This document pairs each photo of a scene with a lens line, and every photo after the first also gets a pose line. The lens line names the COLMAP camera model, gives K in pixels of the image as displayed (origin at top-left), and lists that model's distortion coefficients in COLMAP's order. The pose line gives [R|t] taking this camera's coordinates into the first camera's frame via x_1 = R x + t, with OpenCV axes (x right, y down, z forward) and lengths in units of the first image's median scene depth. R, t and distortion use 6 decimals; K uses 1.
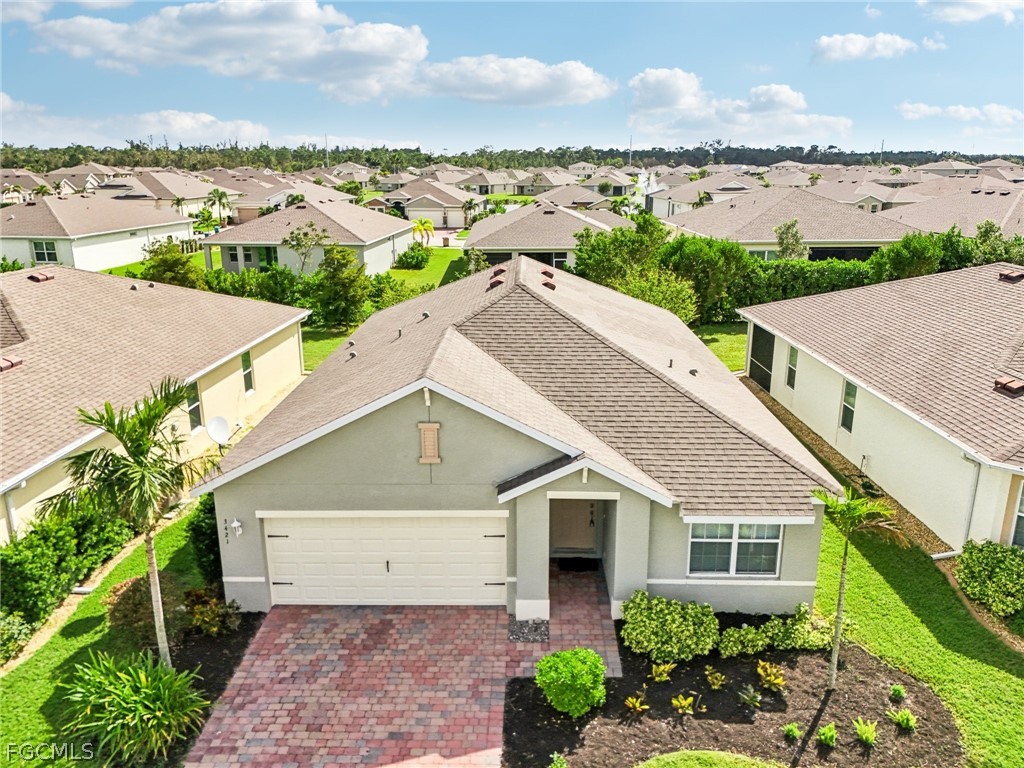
lens RADIAL K [[769.1, 0, 512.0], [0, 769.1, 384.0], [0, 0, 1]] dist [0.082681, -0.087740]
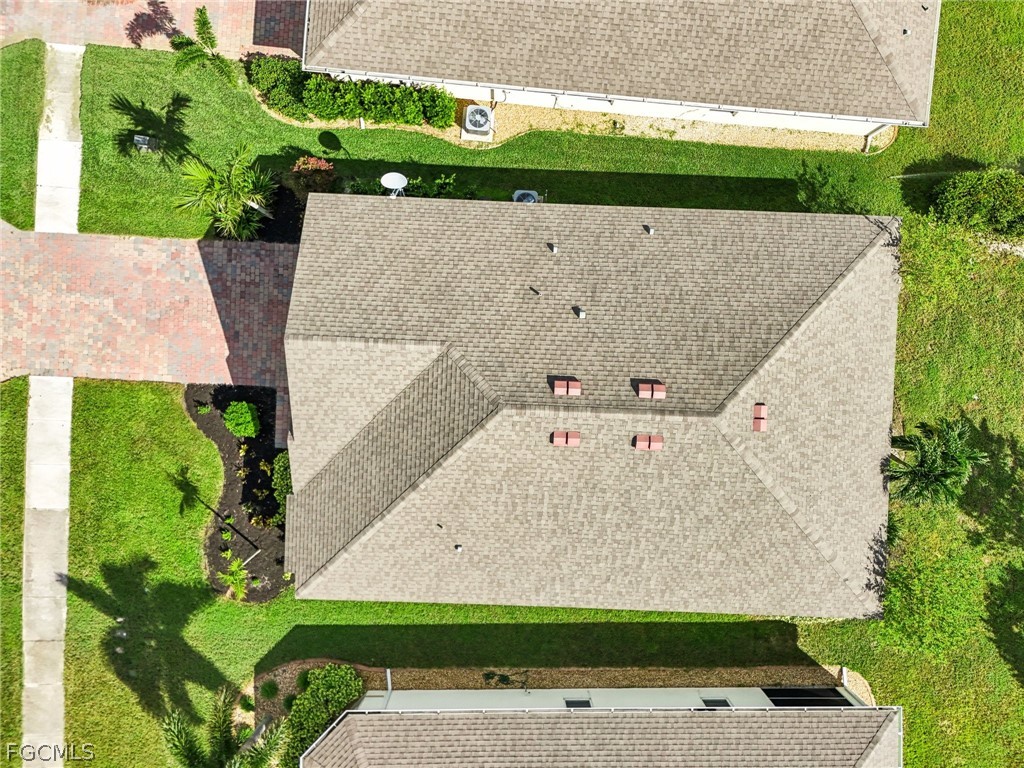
lens RADIAL K [[783.6, 0, 519.2], [0, 783.6, 401.1], [0, 0, 1]] dist [0.074315, -0.070737]
pose [[-0.020767, 0.999520, 0.023002, -0.028693], [-0.291042, -0.028055, 0.956299, -1.587928], [0.956485, 0.013165, 0.291485, 0.958495]]
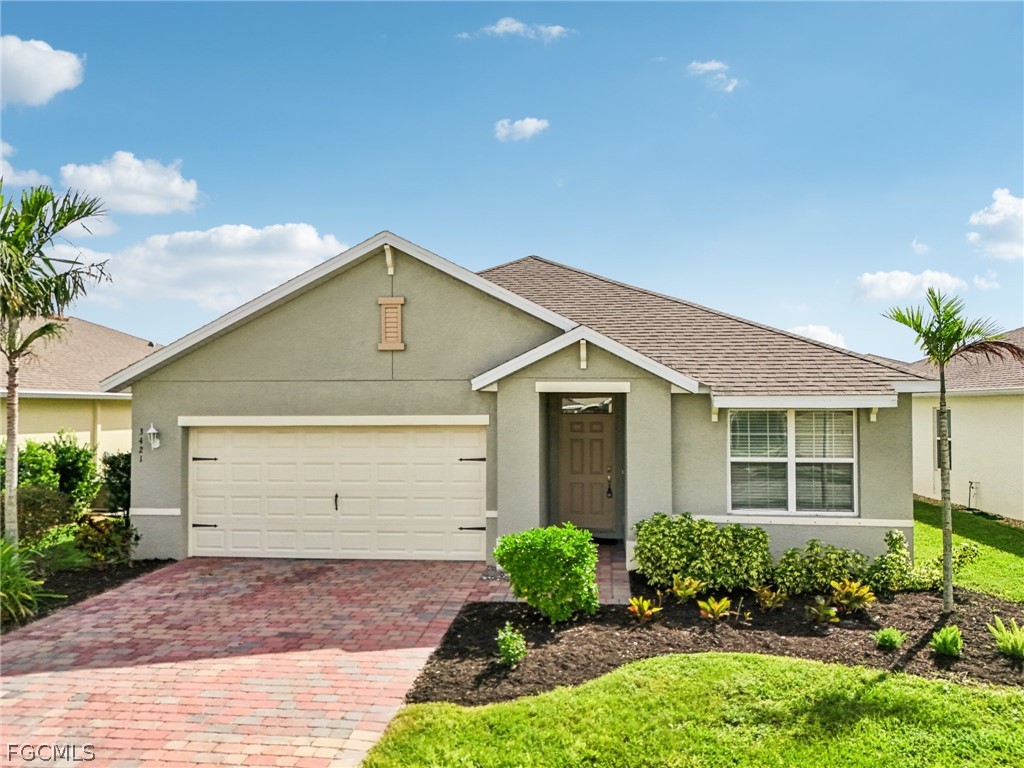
lens RADIAL K [[769.1, 0, 512.0], [0, 769.1, 384.0], [0, 0, 1]] dist [0.082681, -0.087740]
pose [[0.995424, -0.001201, -0.095549, 0.097348], [-0.028035, 0.952247, -0.304038, 0.383743], [0.091351, 0.305325, 0.947856, 0.261928]]
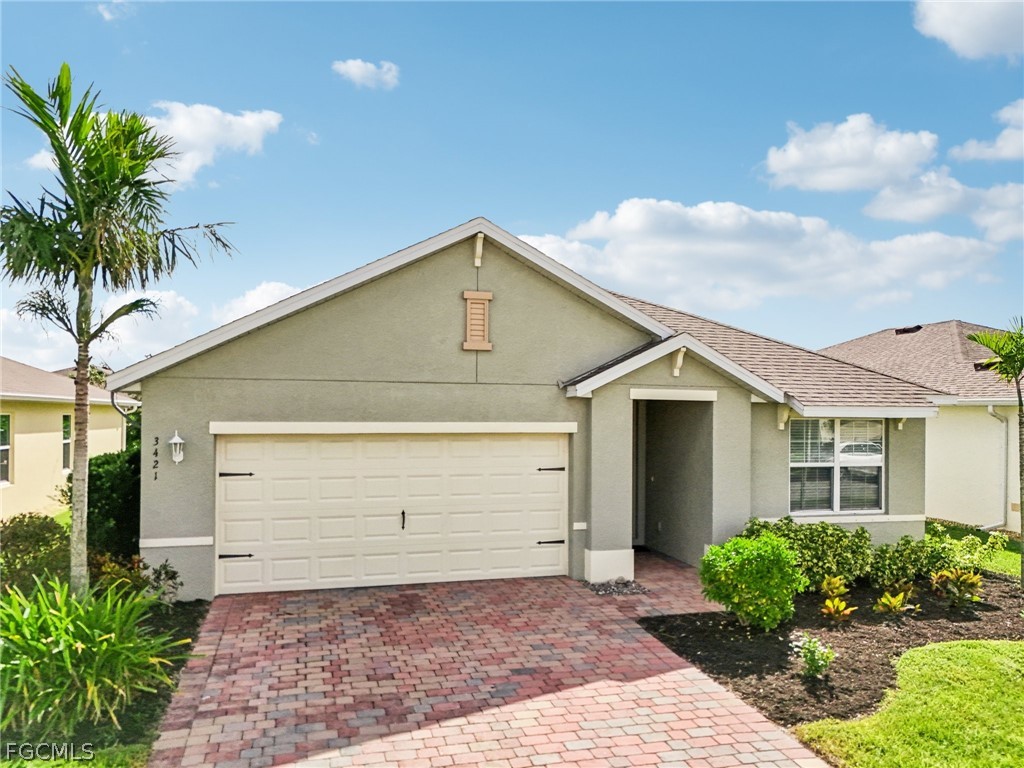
lens RADIAL K [[783.6, 0, 519.2], [0, 783.6, 401.1], [0, 0, 1]] dist [0.074315, -0.070737]
pose [[0.956543, 0.015275, 0.291191, -0.288527], [0.070062, 0.957332, -0.280369, 0.365048], [-0.283049, 0.288587, 0.914659, 0.329470]]
